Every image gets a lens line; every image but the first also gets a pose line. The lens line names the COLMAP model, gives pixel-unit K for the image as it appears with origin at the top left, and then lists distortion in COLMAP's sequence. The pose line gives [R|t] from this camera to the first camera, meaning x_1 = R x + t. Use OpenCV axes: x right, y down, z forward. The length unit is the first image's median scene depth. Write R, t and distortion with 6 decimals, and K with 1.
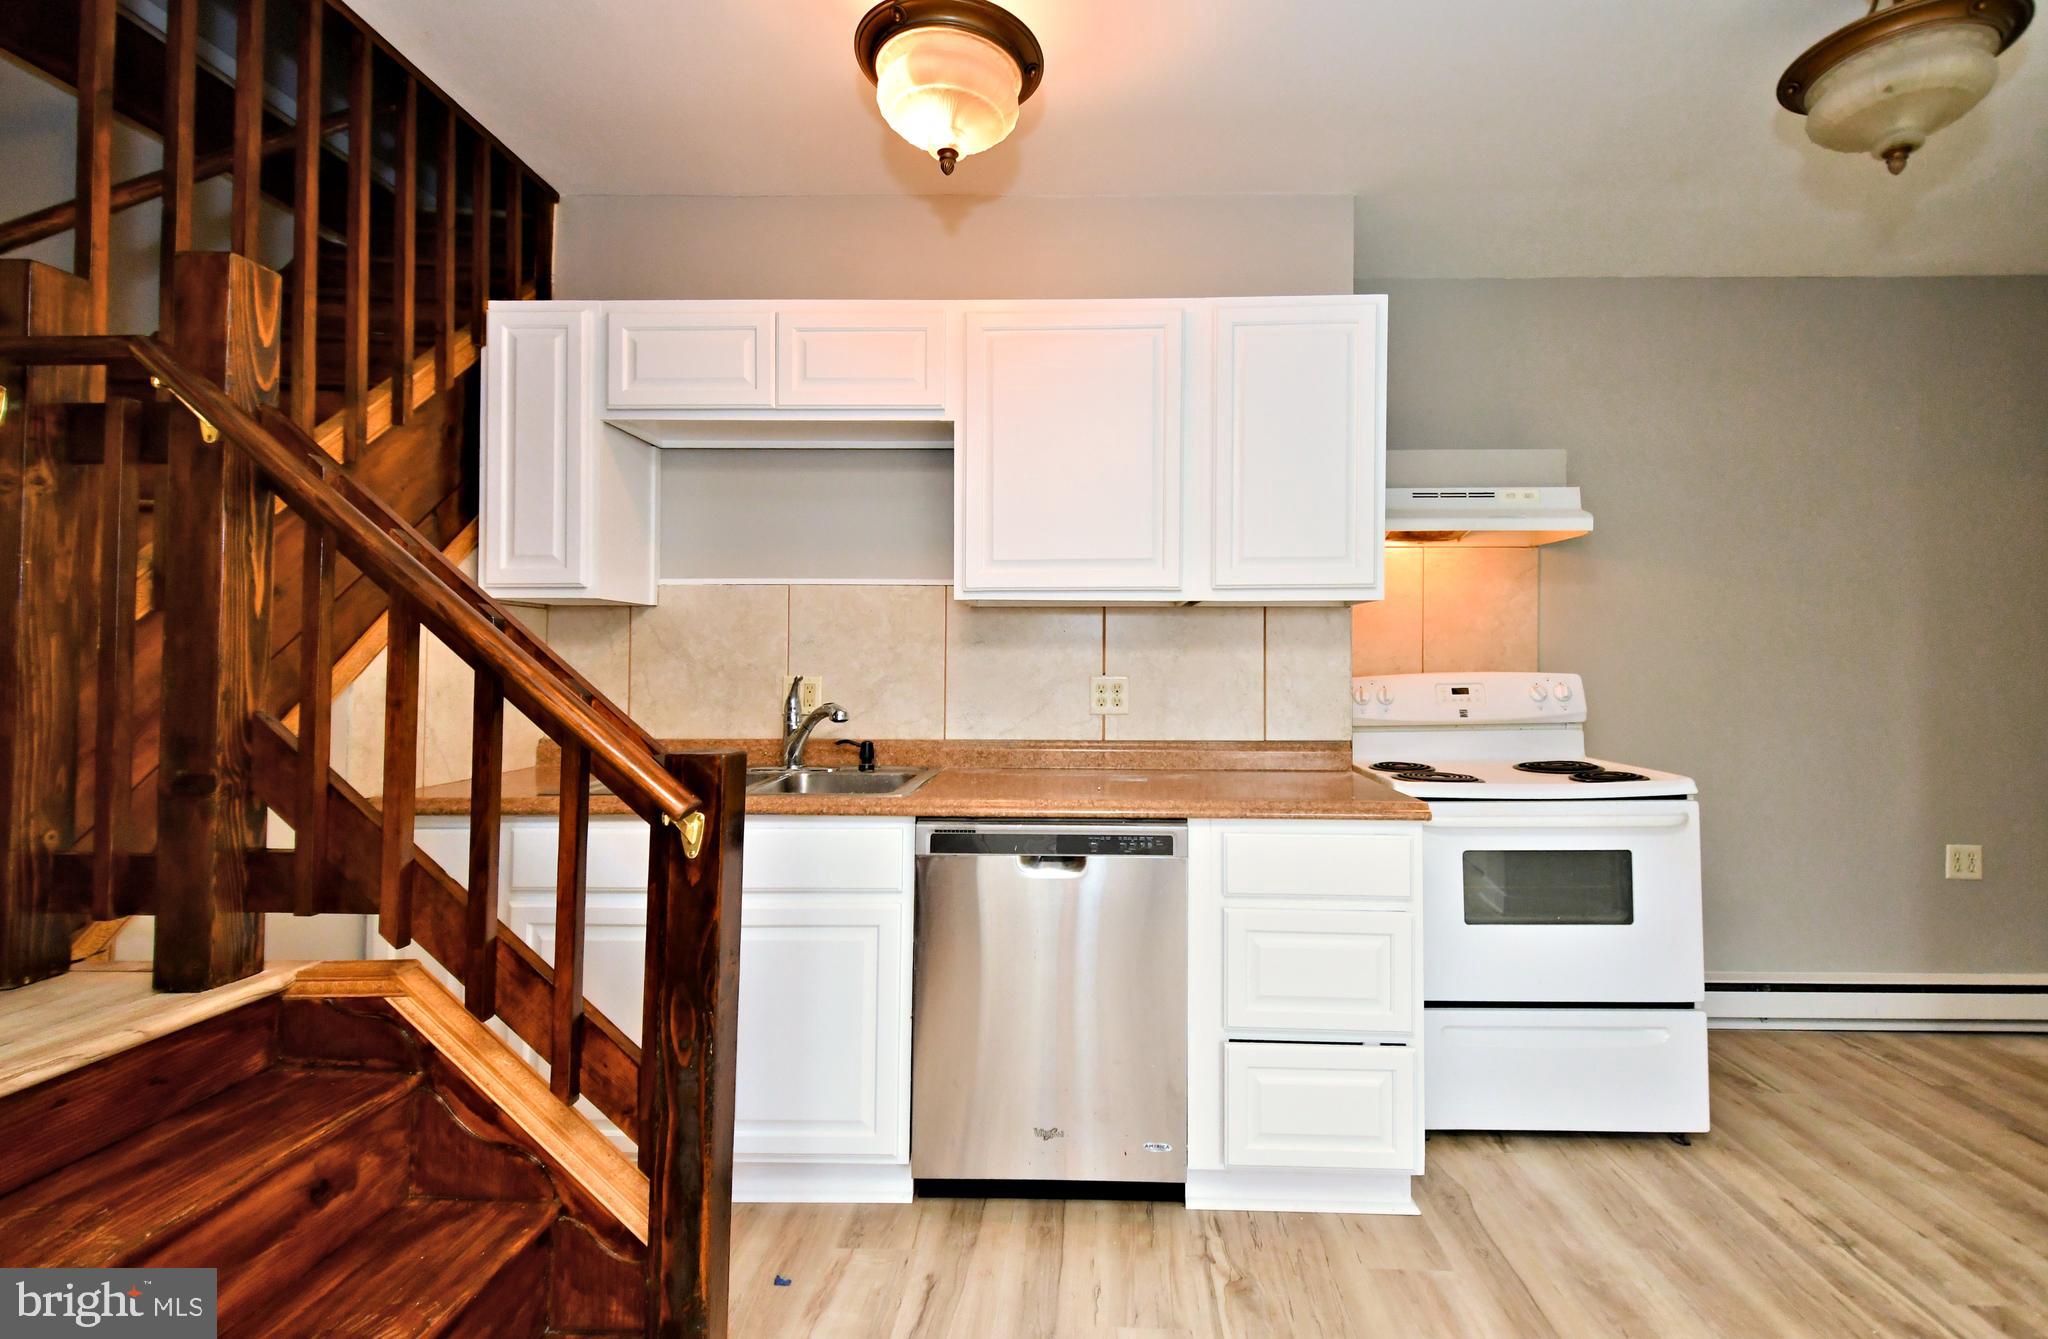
lens RADIAL K [[904.2, 0, 1092.3], [0, 904.2, 646.7], [0, 0, 1]] dist [0.031908, -0.022739]
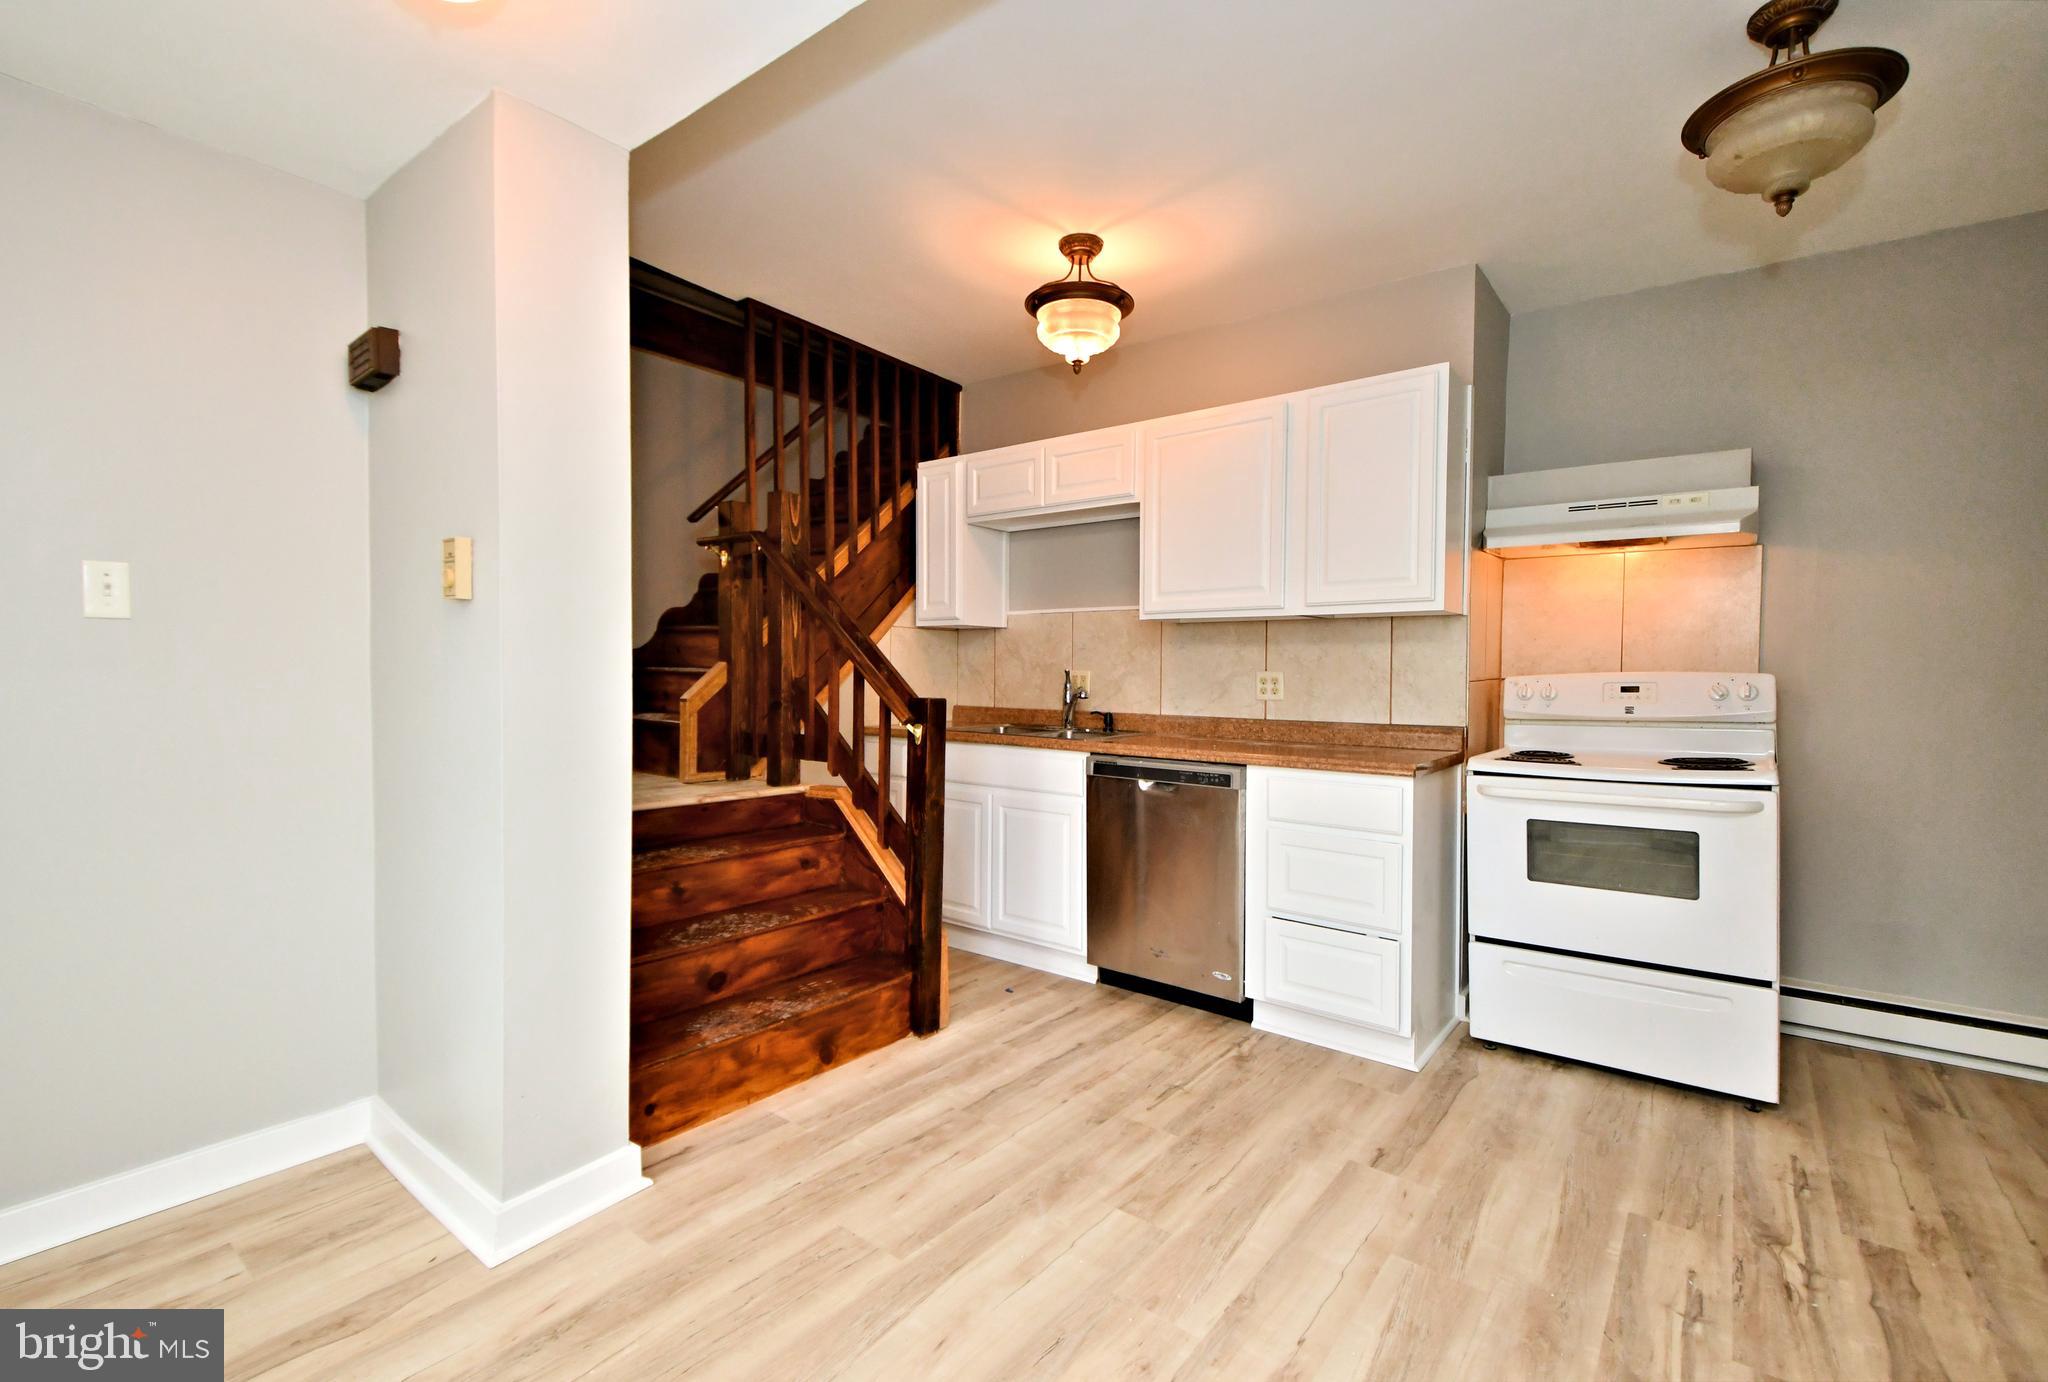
lens RADIAL K [[889.2, 0, 1024.0], [0, 889.2, 691.0], [0, 0, 1]] dist [-0.004064, -0.001149]
pose [[0.806926, 0.016001, -0.590436, 0.582209], [0.003723, 0.999475, 0.032174, 0.019687], [0.590641, -0.028161, 0.806443, -0.331496]]
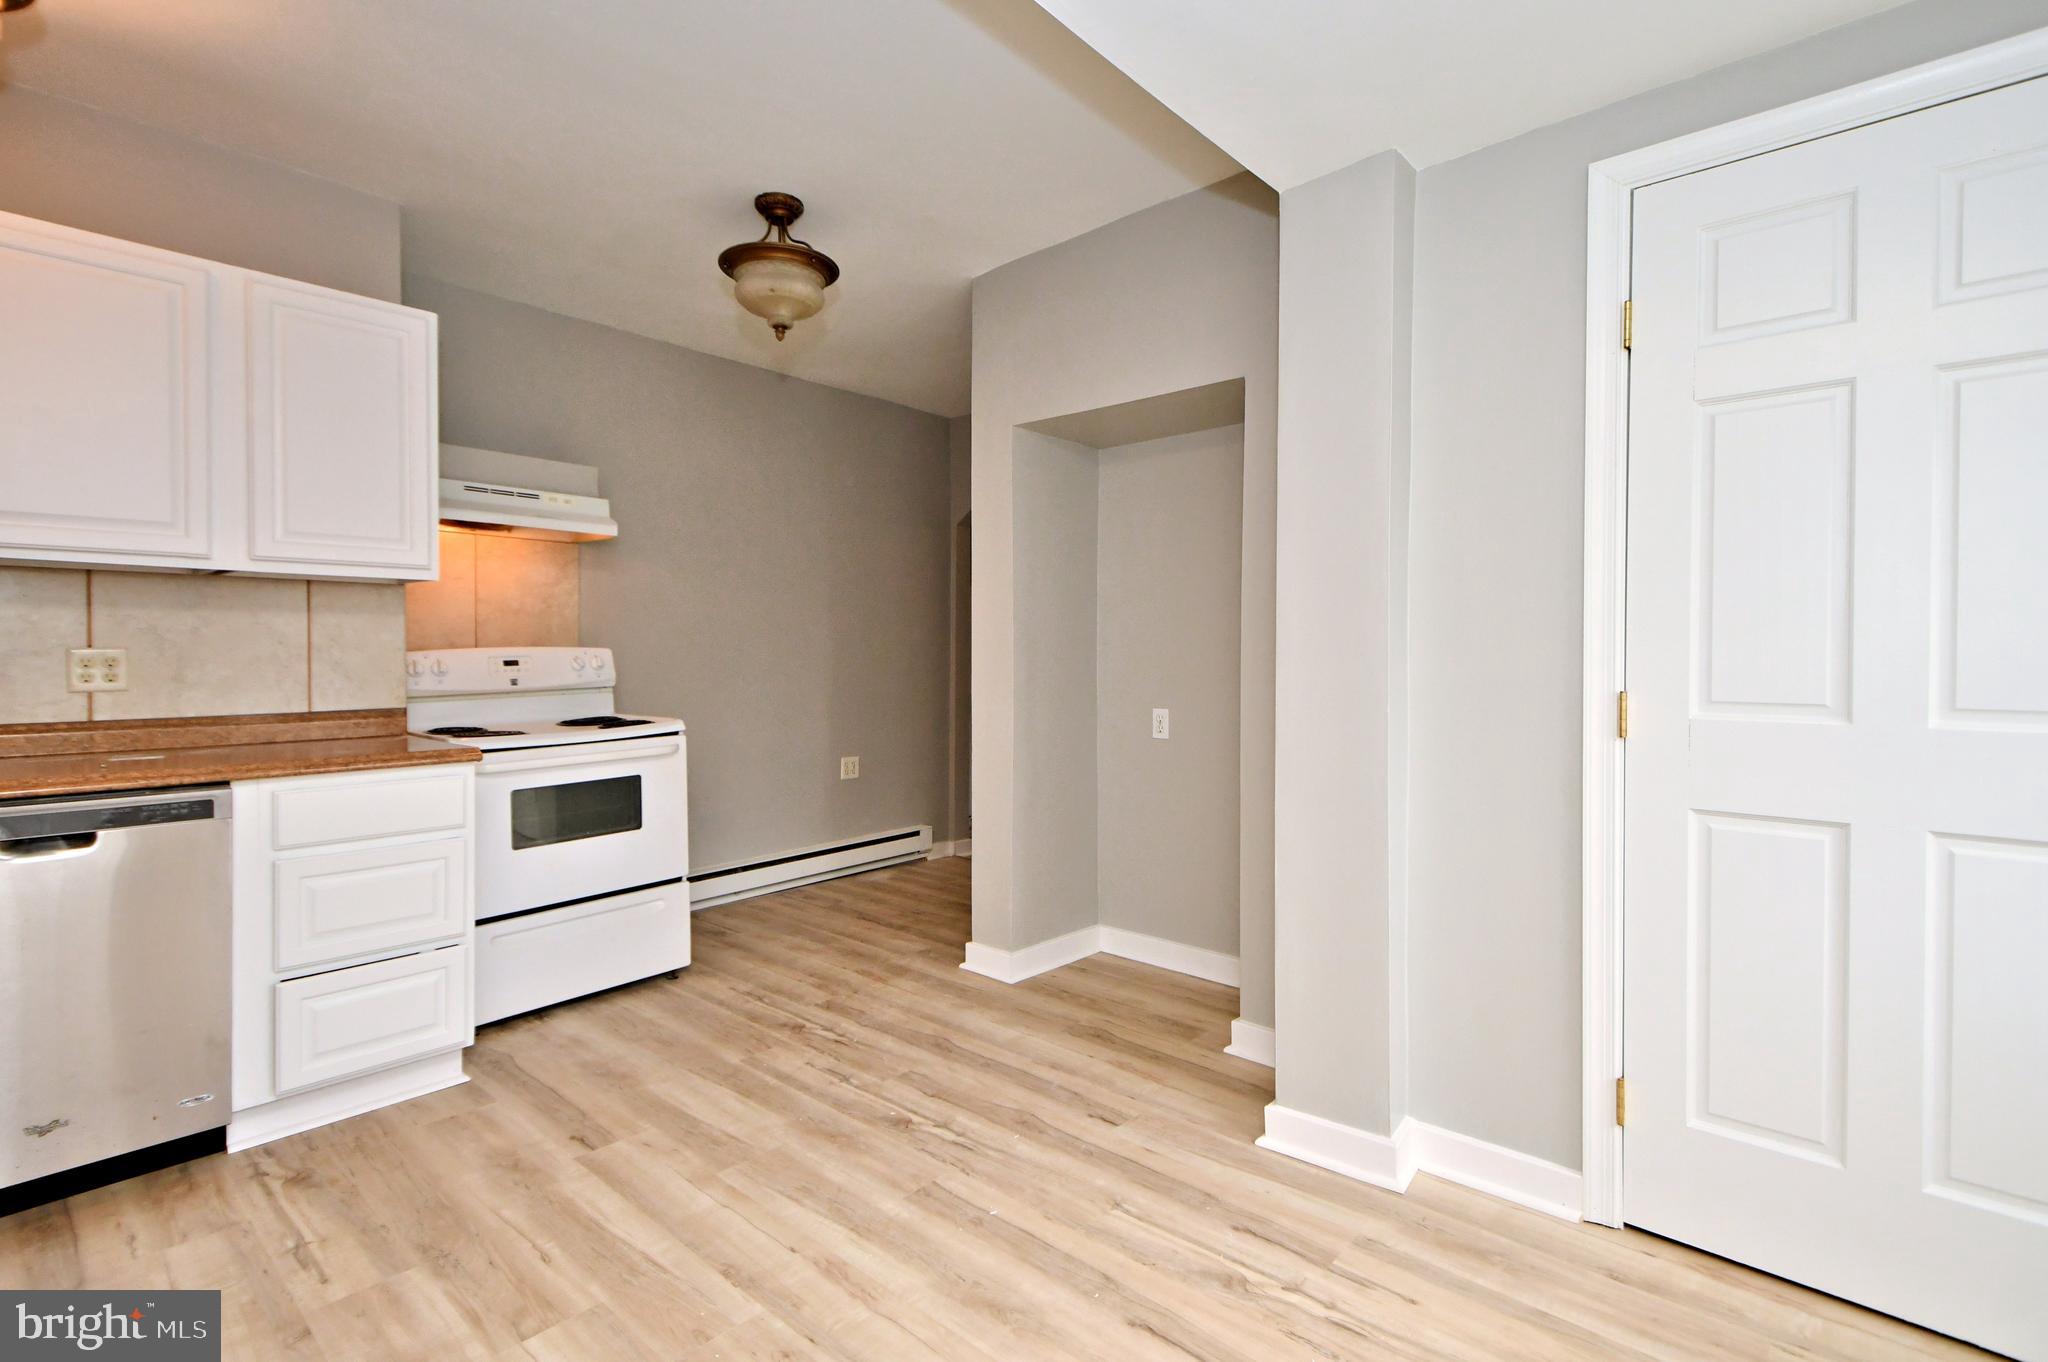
lens RADIAL K [[932.6, 0, 988.9], [0, 932.6, 654.6], [0, 0, 1]] dist [0.037525, -0.021049]
pose [[0.662908, -0.008088, 0.748657, -0.114821], [-0.007150, 0.999828, 0.017133, 0.017745], [-0.748666, -0.016710, 0.662736, -0.323966]]
